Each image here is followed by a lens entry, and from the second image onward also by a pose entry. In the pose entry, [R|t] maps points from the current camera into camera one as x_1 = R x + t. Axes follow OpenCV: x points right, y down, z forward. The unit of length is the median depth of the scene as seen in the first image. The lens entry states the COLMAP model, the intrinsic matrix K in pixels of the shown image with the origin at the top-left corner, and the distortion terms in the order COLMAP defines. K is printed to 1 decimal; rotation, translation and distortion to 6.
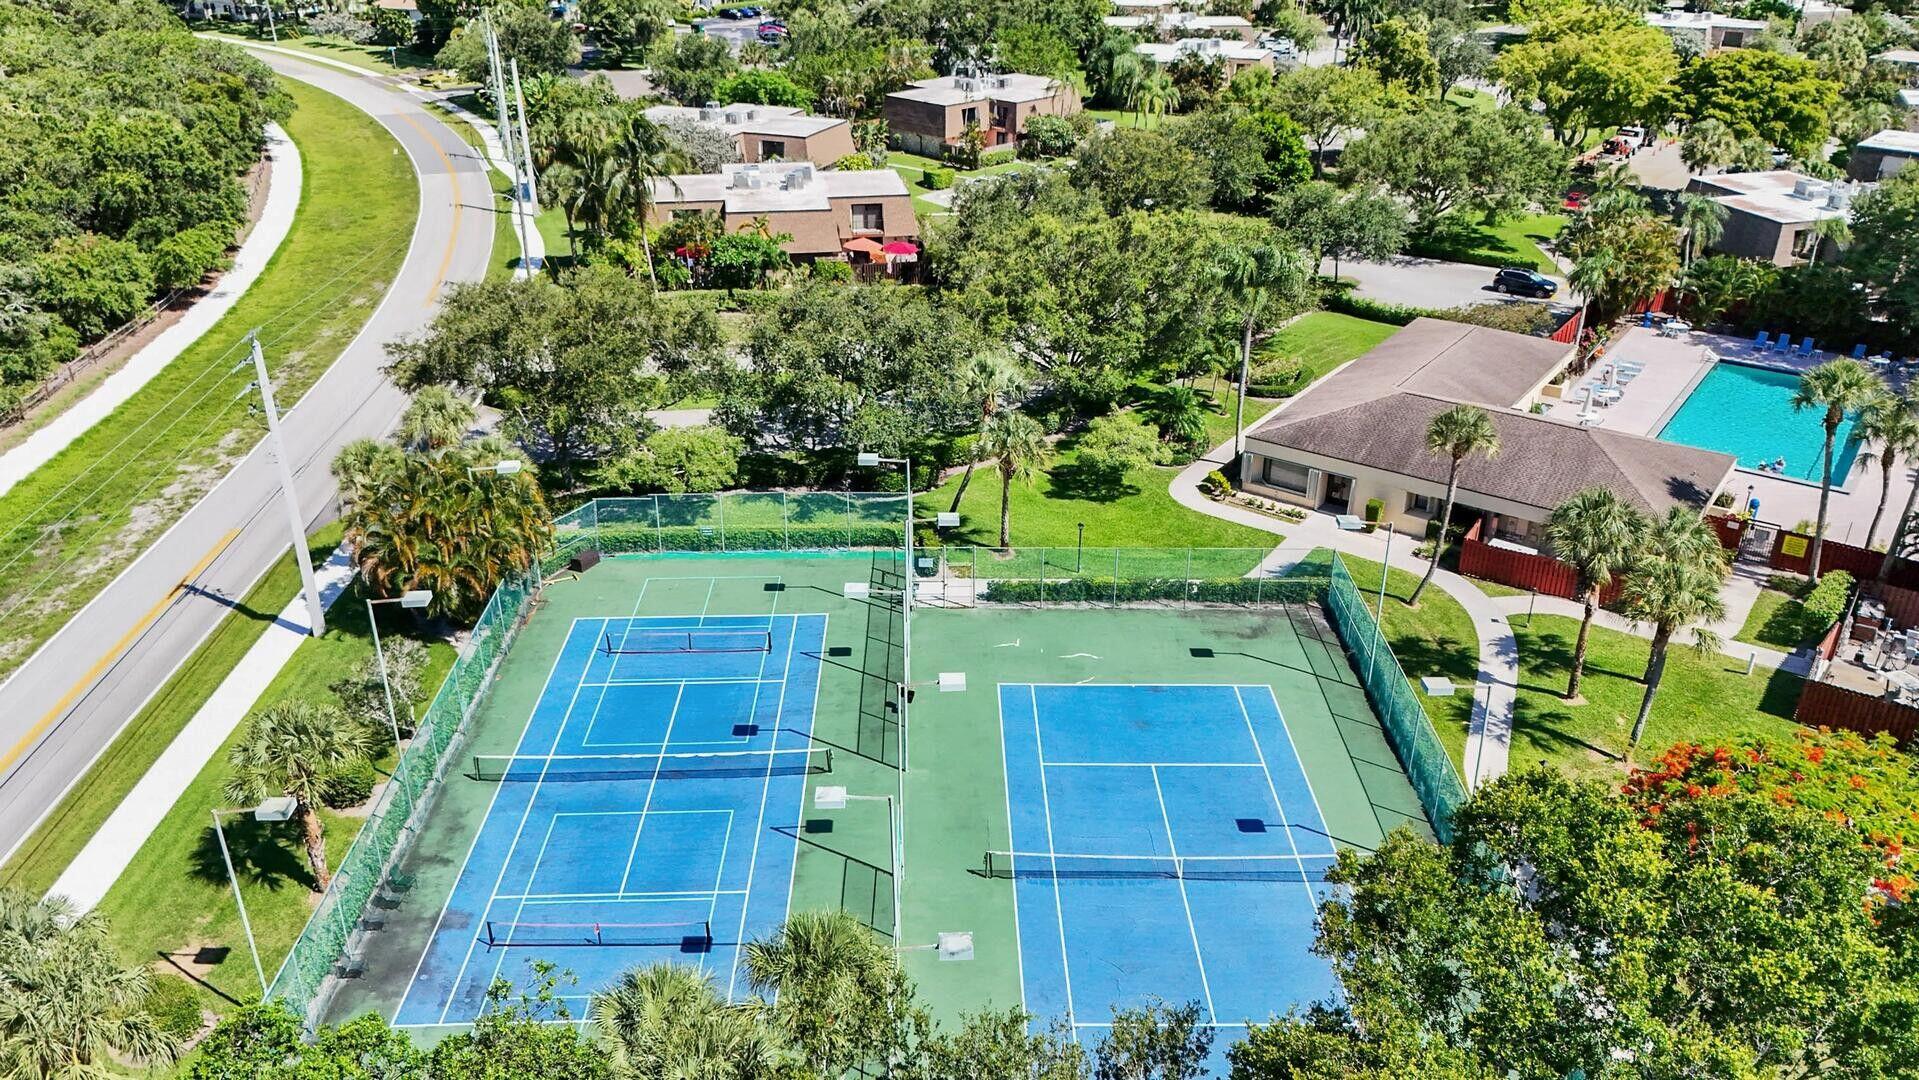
lens RADIAL K [[1384.2, 0, 959.5], [0, 1384.2, 540.0], [0, 0, 1]] dist [0.006235, 0.001837]
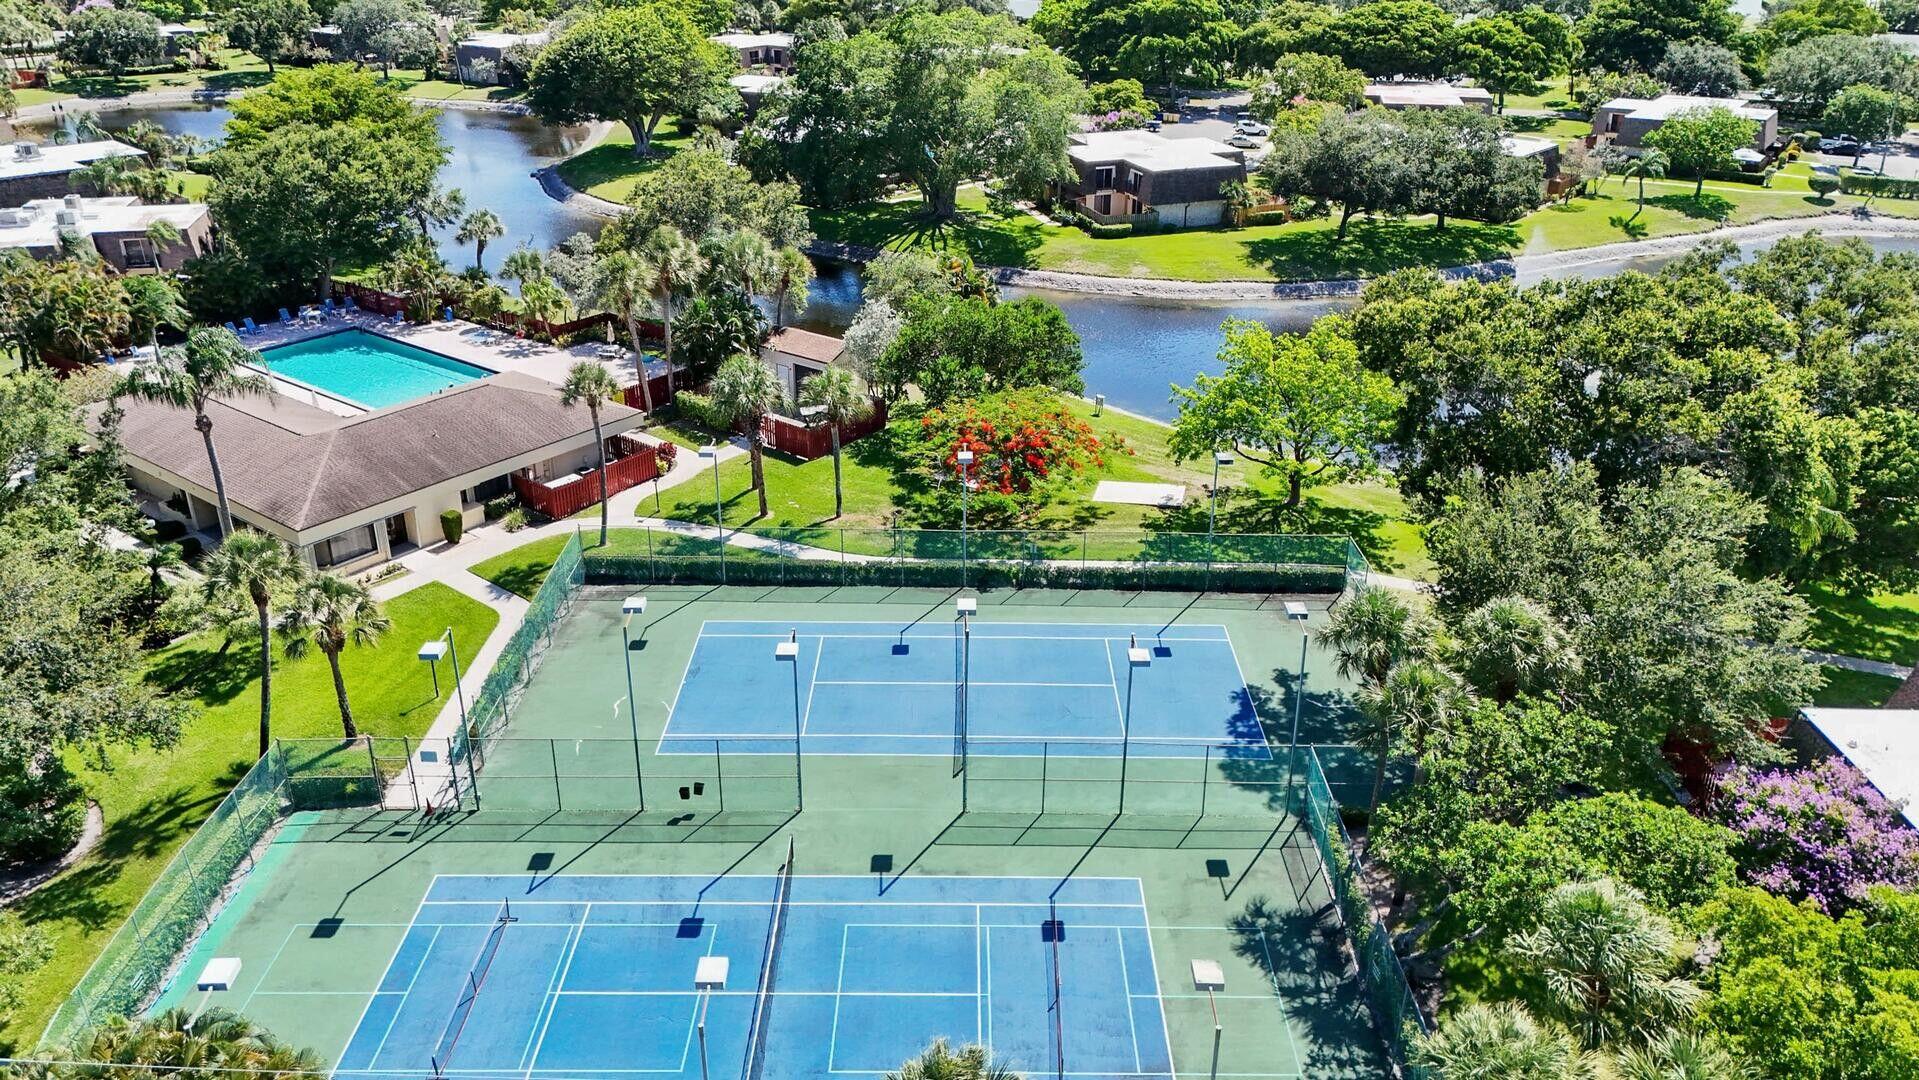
lens RADIAL K [[1384.2, 0, 959.5], [0, 1384.2, 540.0], [0, 0, 1]] dist [0.006235, 0.001837]
pose [[0.012631, -0.422602, 0.906227, -0.677826], [0.433278, 0.819110, 0.375938, -0.249879], [-0.901172, 0.387900, 0.193450, 0.500222]]
